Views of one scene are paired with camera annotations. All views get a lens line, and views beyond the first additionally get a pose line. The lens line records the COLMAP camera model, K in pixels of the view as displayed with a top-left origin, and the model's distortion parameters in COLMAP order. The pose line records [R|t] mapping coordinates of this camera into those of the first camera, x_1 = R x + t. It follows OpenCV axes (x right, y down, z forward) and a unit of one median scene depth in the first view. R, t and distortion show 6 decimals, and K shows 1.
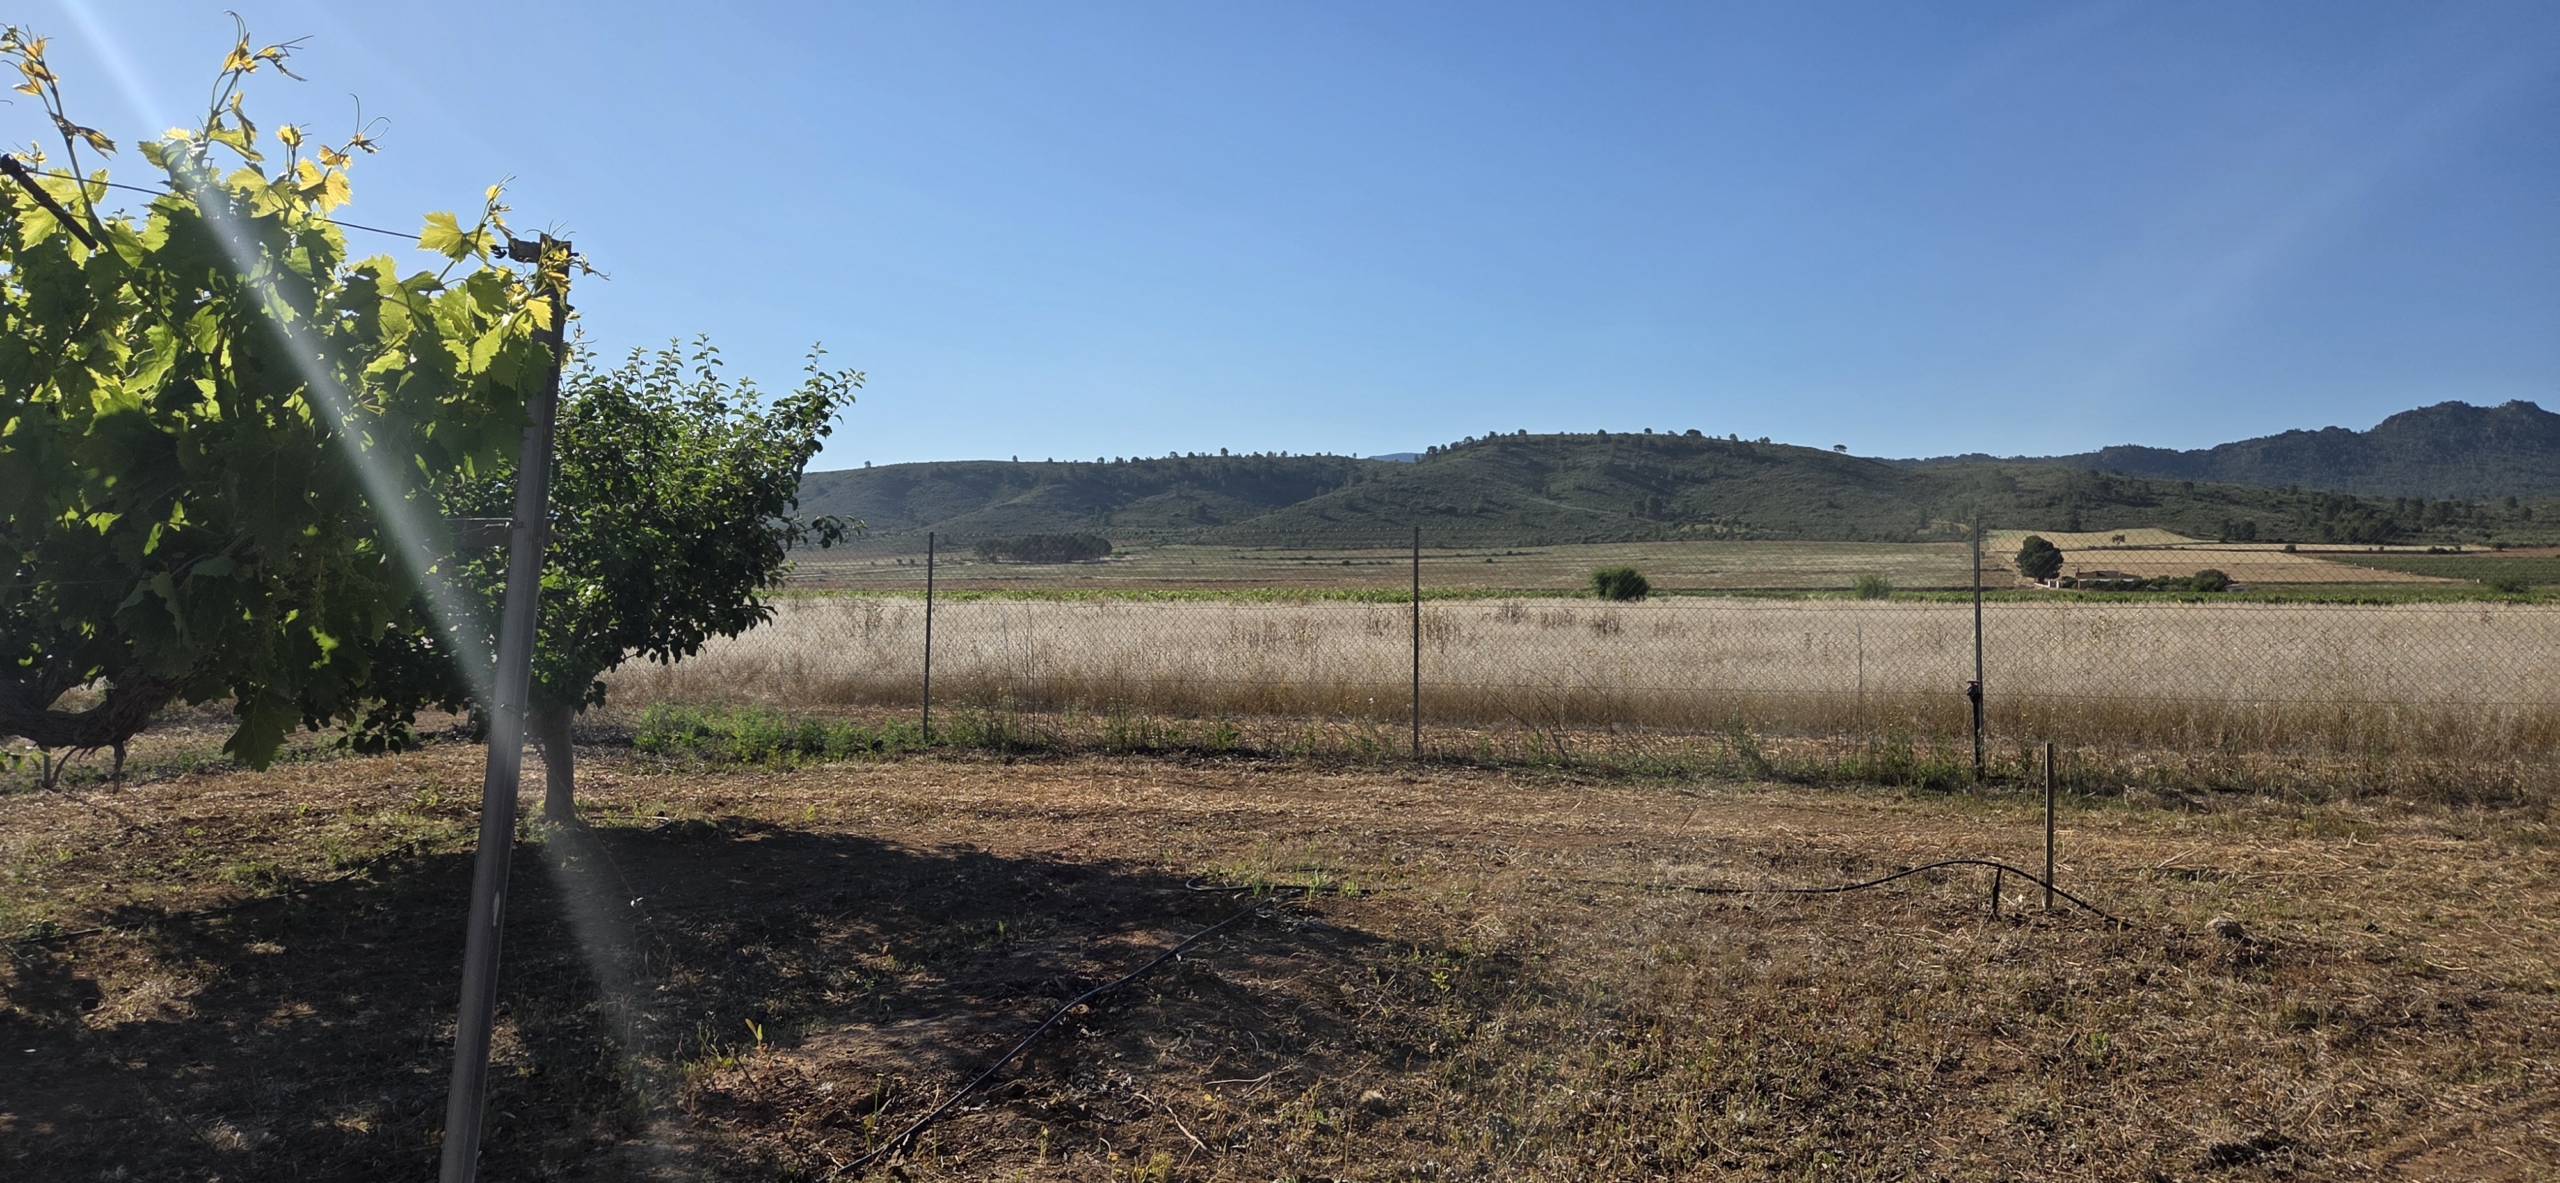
lens RADIAL K [[1708.2, 0, 1284.1], [0, 1708.2, 579.9], [0, 0, 1]] dist [0.095438, -0.087741]
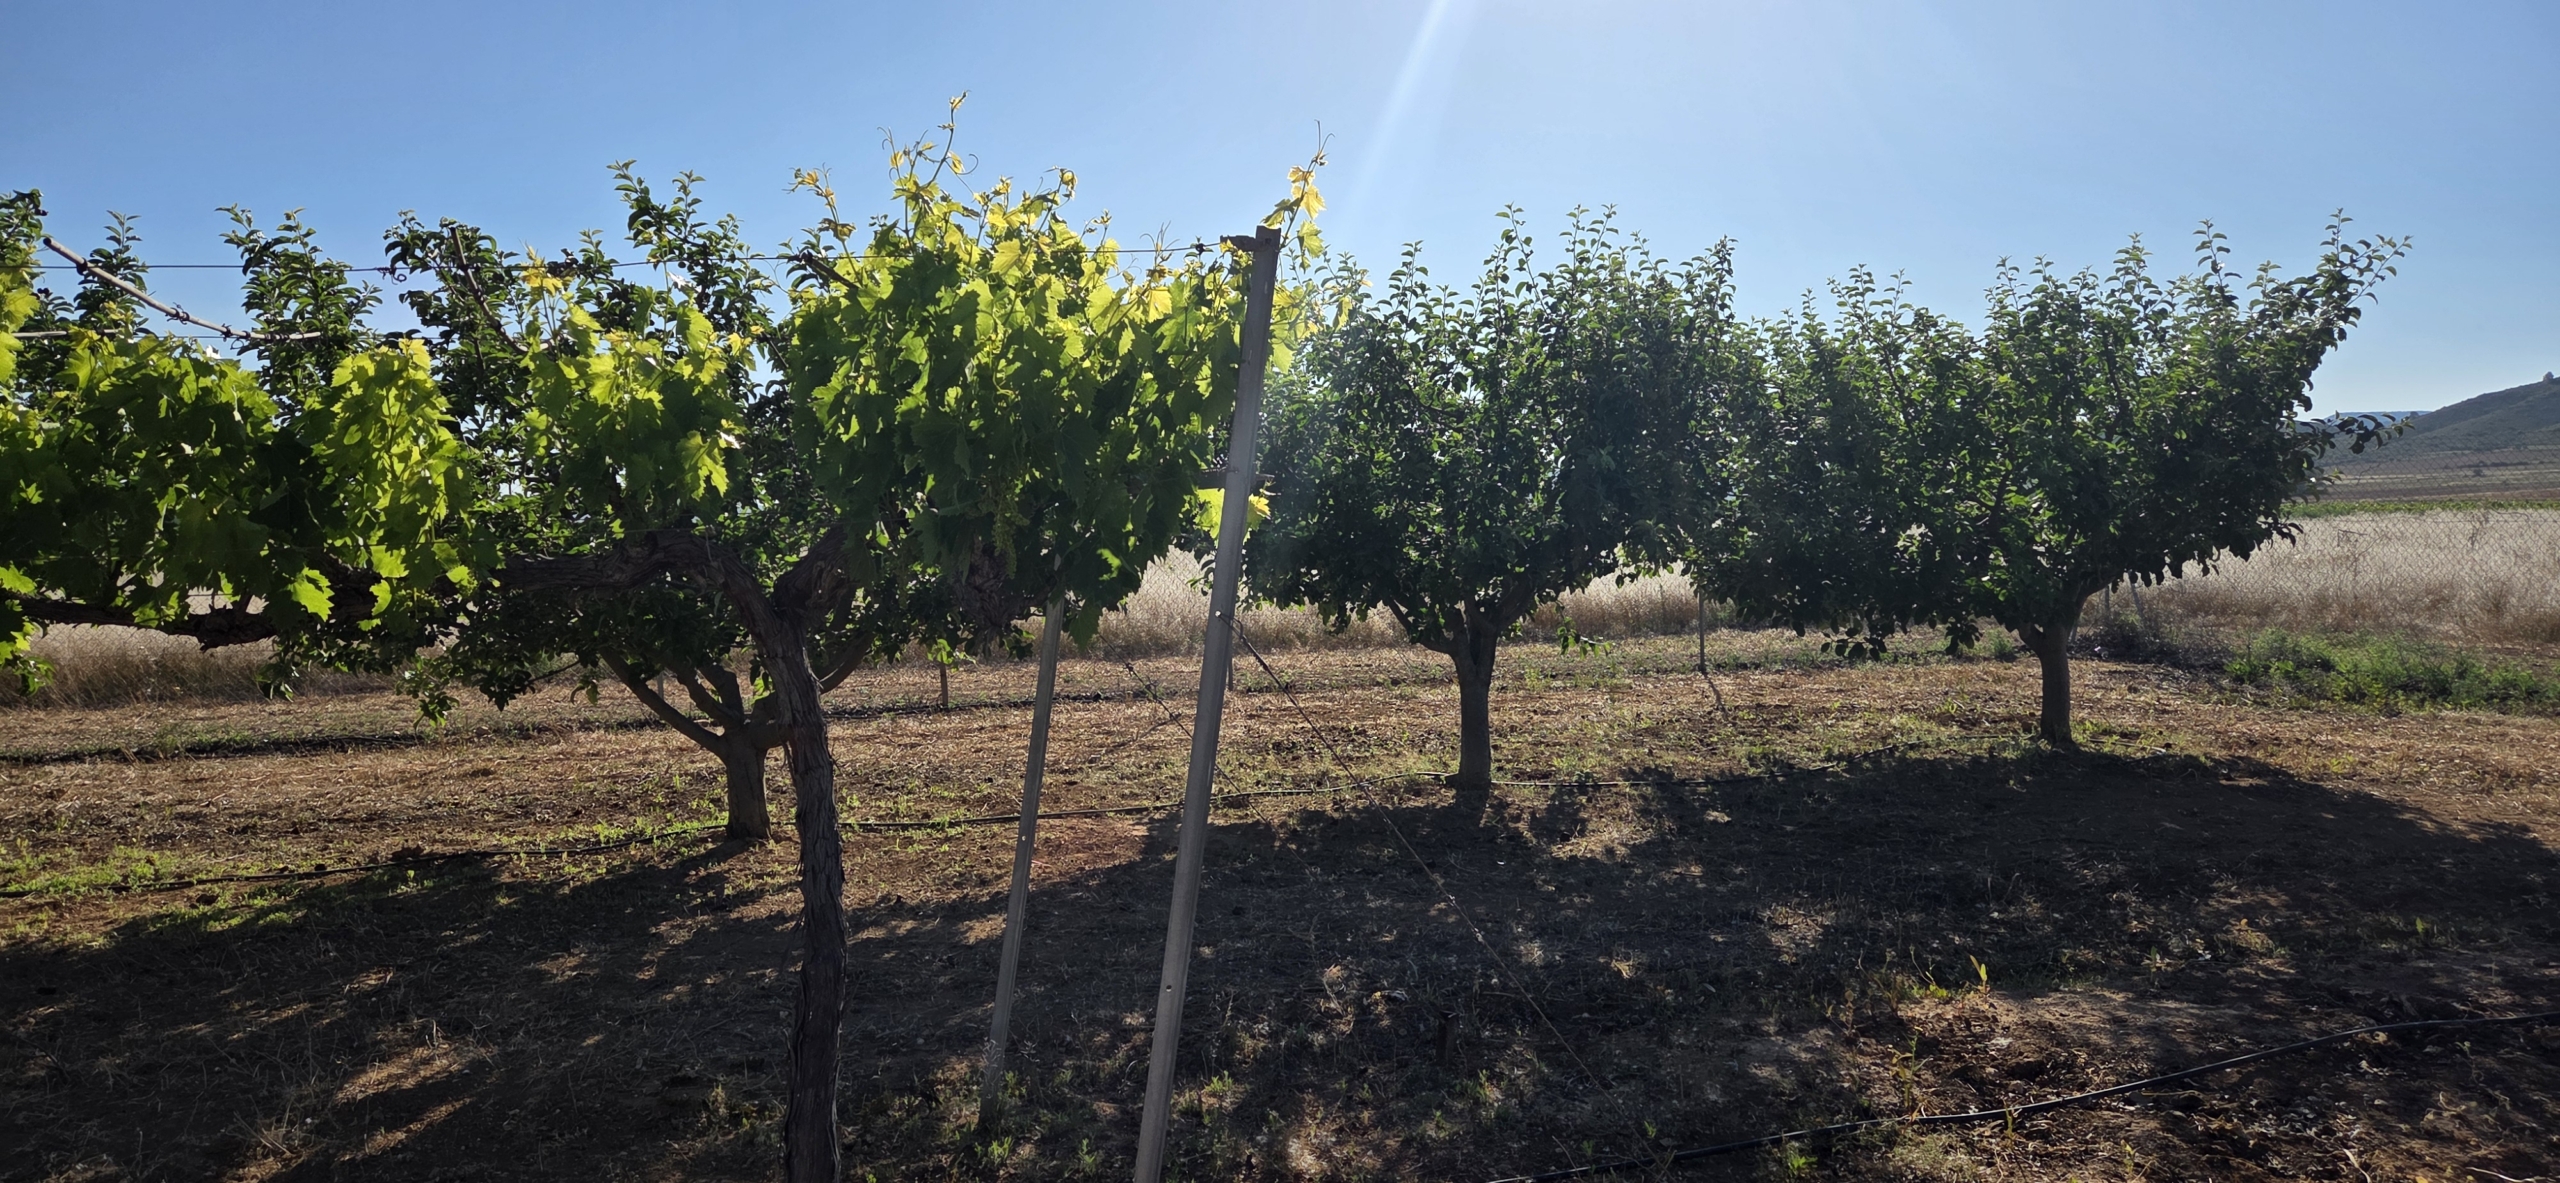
lens RADIAL K [[1708.2, 0, 1284.1], [0, 1708.2, 579.9], [0, 0, 1]] dist [0.095438, -0.087741]
pose [[0.557891, 0.022856, -0.829599, 0.154291], [0.017969, 0.999054, 0.039609, 0.000074], [0.829720, -0.037004, 0.556952, 0.086866]]
